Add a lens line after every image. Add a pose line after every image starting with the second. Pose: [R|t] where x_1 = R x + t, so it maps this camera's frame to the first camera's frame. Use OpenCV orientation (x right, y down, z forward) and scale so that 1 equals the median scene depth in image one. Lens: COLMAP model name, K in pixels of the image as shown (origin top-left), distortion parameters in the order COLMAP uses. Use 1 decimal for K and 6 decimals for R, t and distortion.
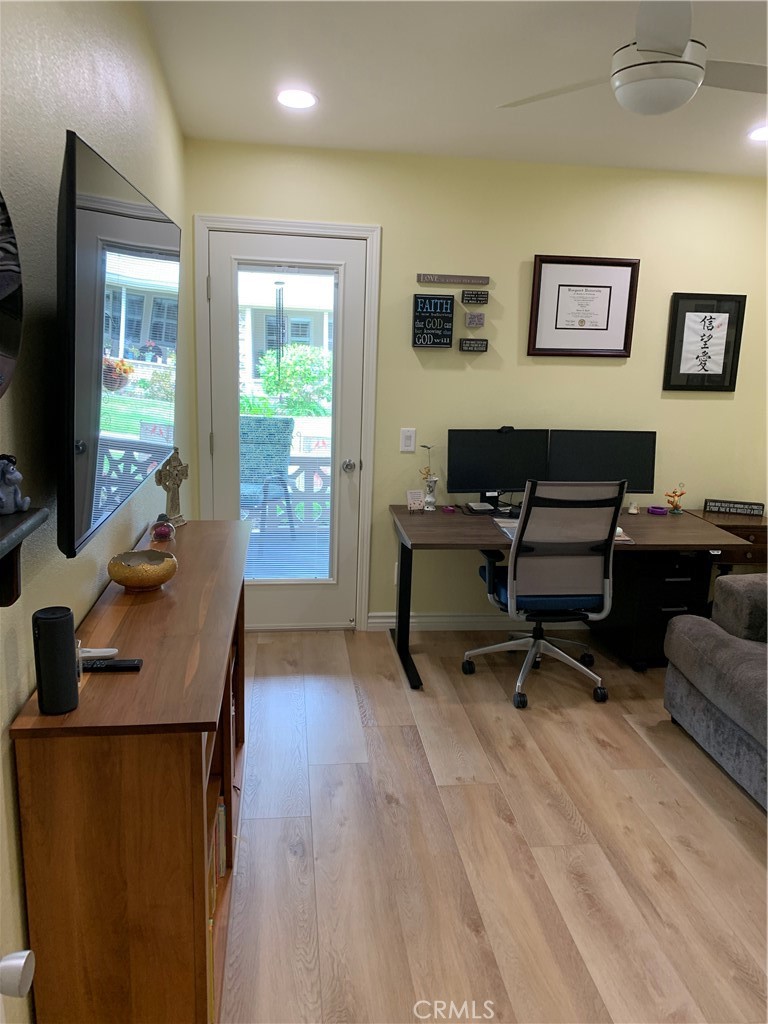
lens RADIAL K [[771.5, 0, 386.5], [0, 771.5, 513.8], [0, 0, 1]] dist [-0.007817, 0.003949]
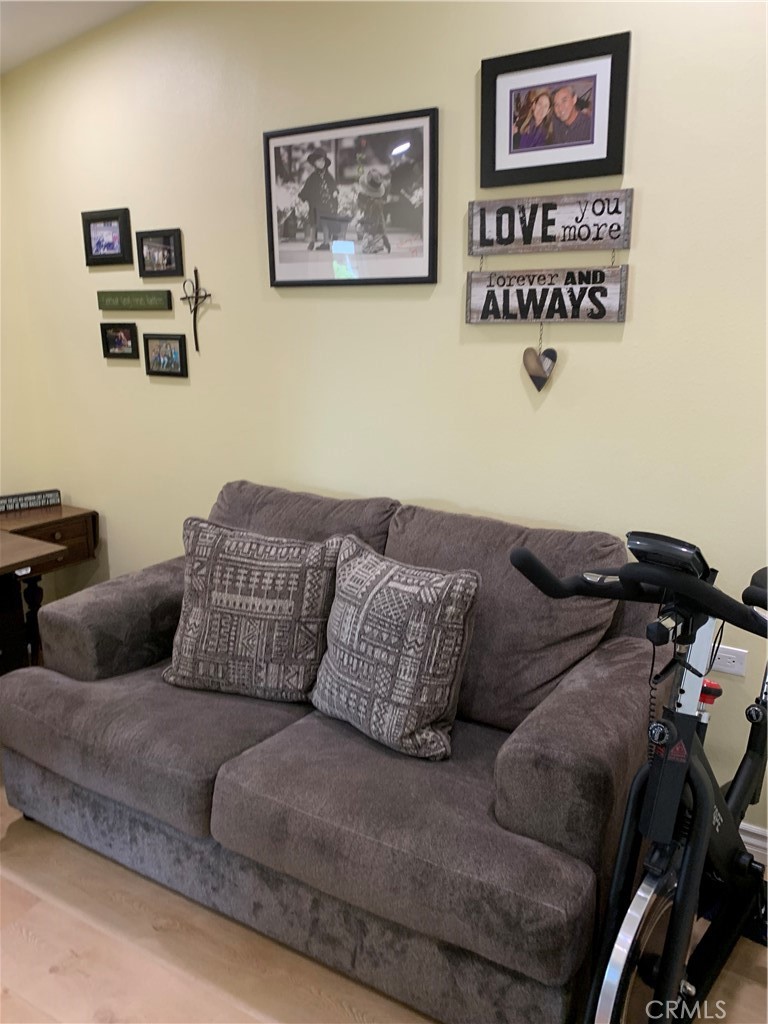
lens RADIAL K [[771.5, 0, 387.1], [0, 771.5, 509.9], [0, 0, 1]] dist [-0.007817, 0.003949]
pose [[0.598052, -0.215763, 0.771868, 0.089007], [0.178255, 0.974767, 0.134366, -0.050101], [-0.781383, 0.057232, 0.621422, 0.299960]]
